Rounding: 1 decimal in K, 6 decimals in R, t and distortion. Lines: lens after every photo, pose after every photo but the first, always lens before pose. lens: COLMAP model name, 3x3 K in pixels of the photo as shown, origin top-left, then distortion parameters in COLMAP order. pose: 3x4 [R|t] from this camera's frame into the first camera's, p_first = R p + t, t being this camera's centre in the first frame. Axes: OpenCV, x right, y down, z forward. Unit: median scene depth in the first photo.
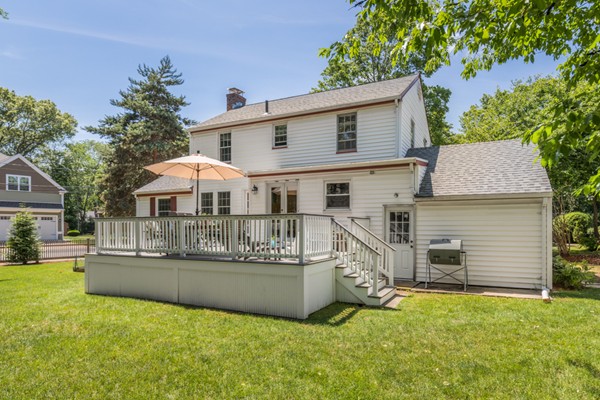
lens RADIAL K [[367.3, 0, 300.0], [0, 367.3, 200.0], [0, 0, 1]] dist [-0.000054, -0.000173]
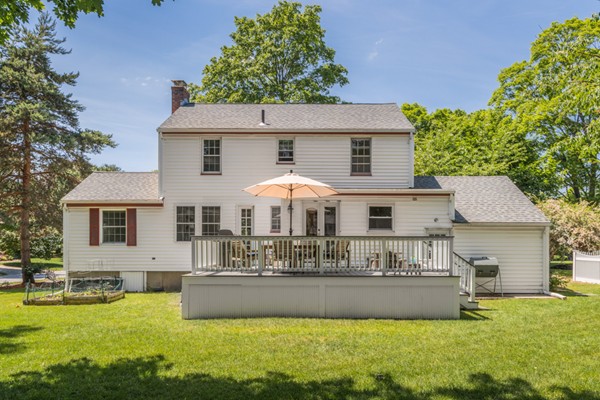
lens RADIAL K [[469.2, 0, 283.6], [0, 469.2, 218.3], [0, 0, 1]] dist [0.010006, 0.003616]
pose [[0.900559, 0.031070, 0.433623, -0.641839], [-0.036077, 0.999344, 0.003319, -0.004959], [-0.433235, -0.018633, 0.901088, -0.105716]]
